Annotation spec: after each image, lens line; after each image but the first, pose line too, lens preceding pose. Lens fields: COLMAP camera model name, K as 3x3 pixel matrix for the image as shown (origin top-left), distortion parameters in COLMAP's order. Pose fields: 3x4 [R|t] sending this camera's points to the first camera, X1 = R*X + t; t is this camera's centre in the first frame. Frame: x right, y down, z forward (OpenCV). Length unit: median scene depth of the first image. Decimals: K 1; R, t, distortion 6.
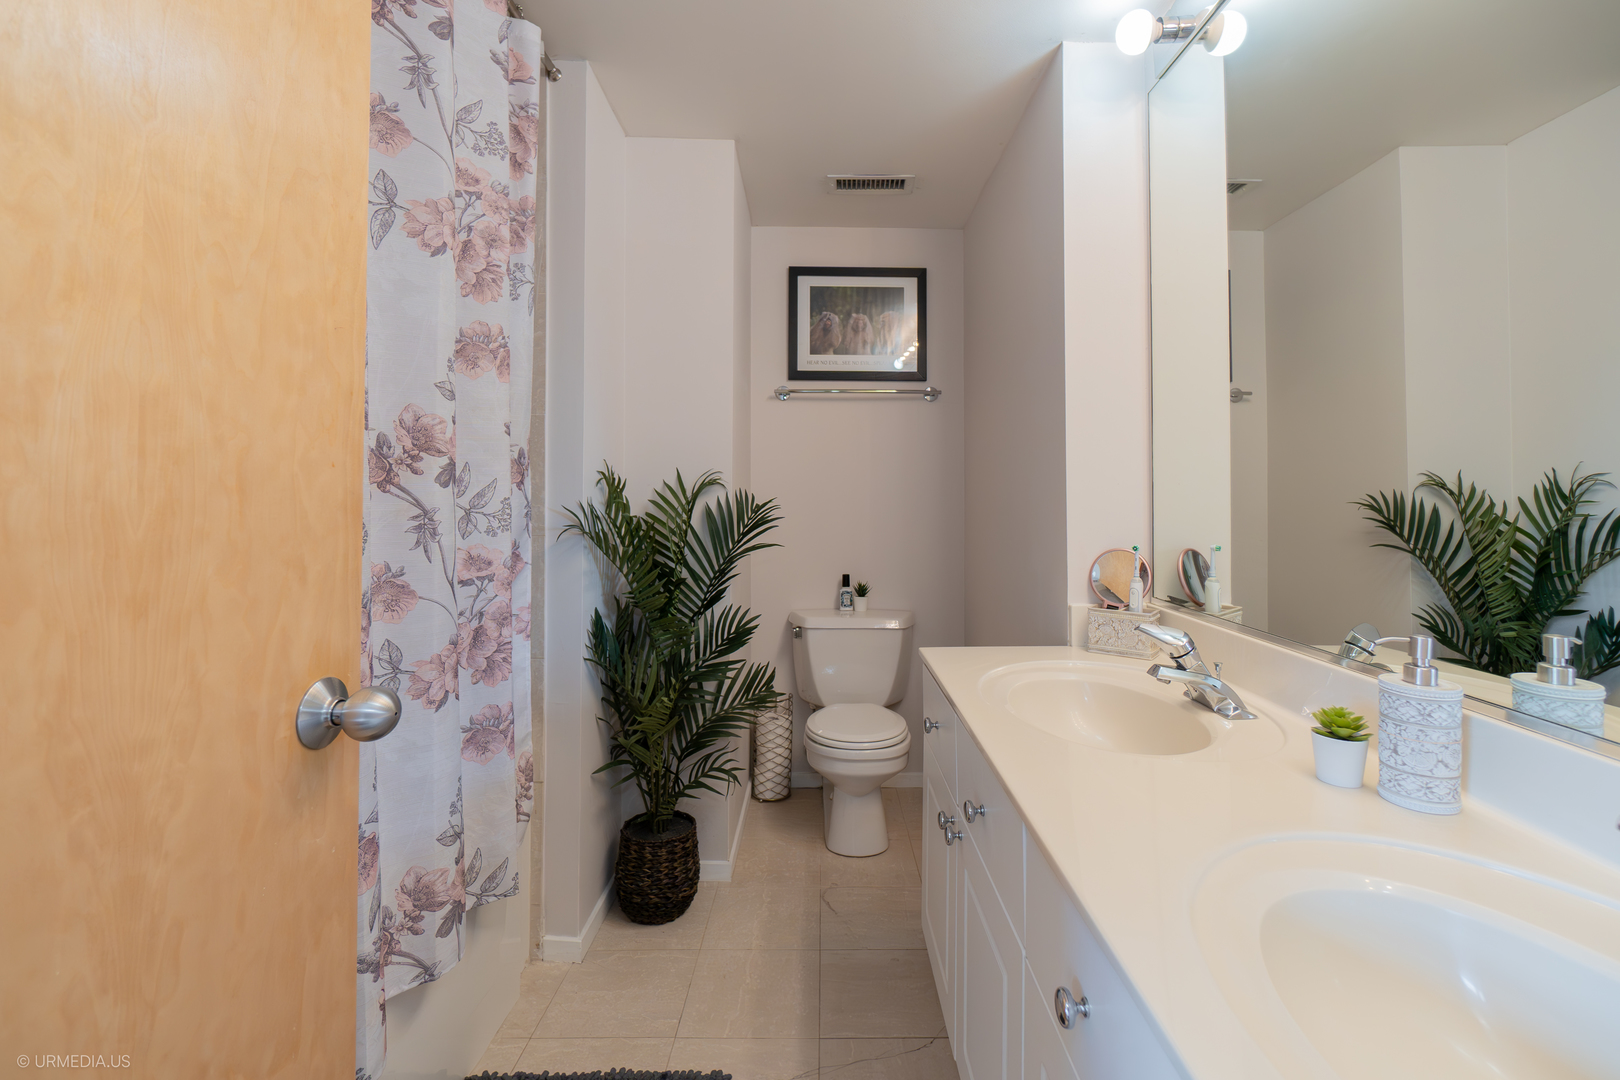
lens RADIAL K [[699.1, 0, 825.5], [0, 699.1, 497.5], [0, 0, 1]] dist [-0.002304, -0.000534]
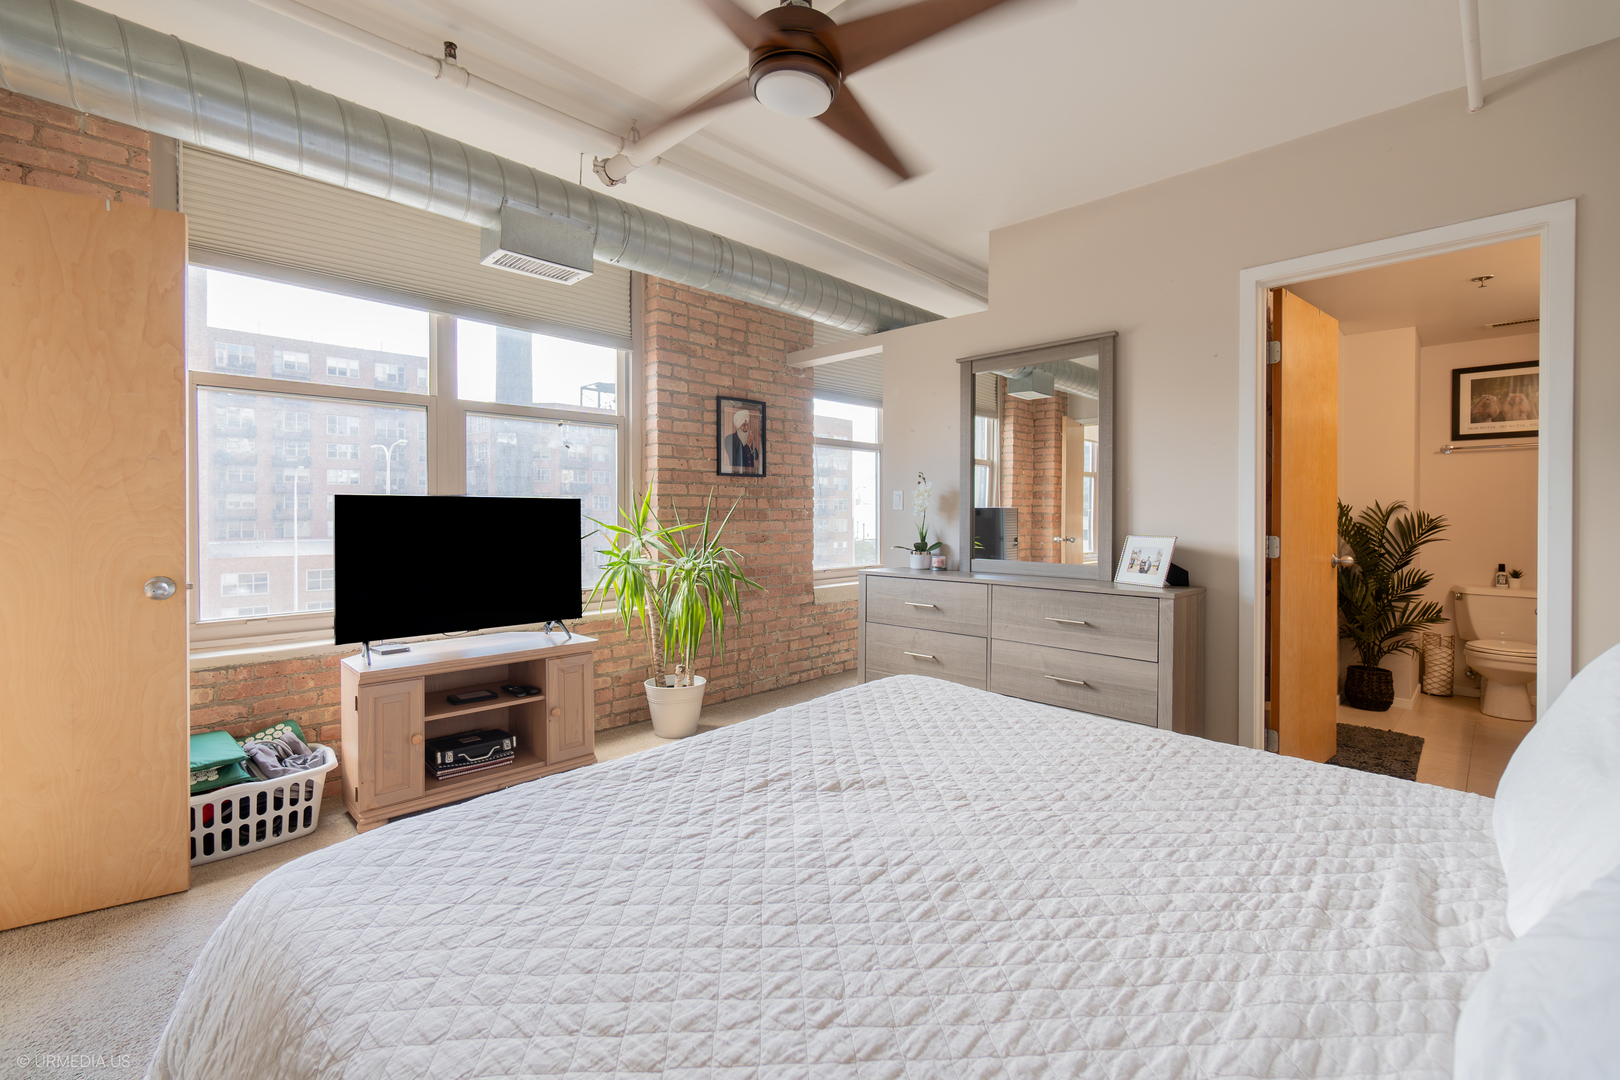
lens RADIAL K [[699.1, 0, 791.6], [0, 699.1, 517.8], [0, 0, 1]] dist [-0.002304, -0.000534]
pose [[0.695614, 0.003213, -0.718408, 0.055439], [0.000223, 0.999989, 0.004689, -0.000582], [0.718416, -0.003422, 0.695606, -1.544353]]
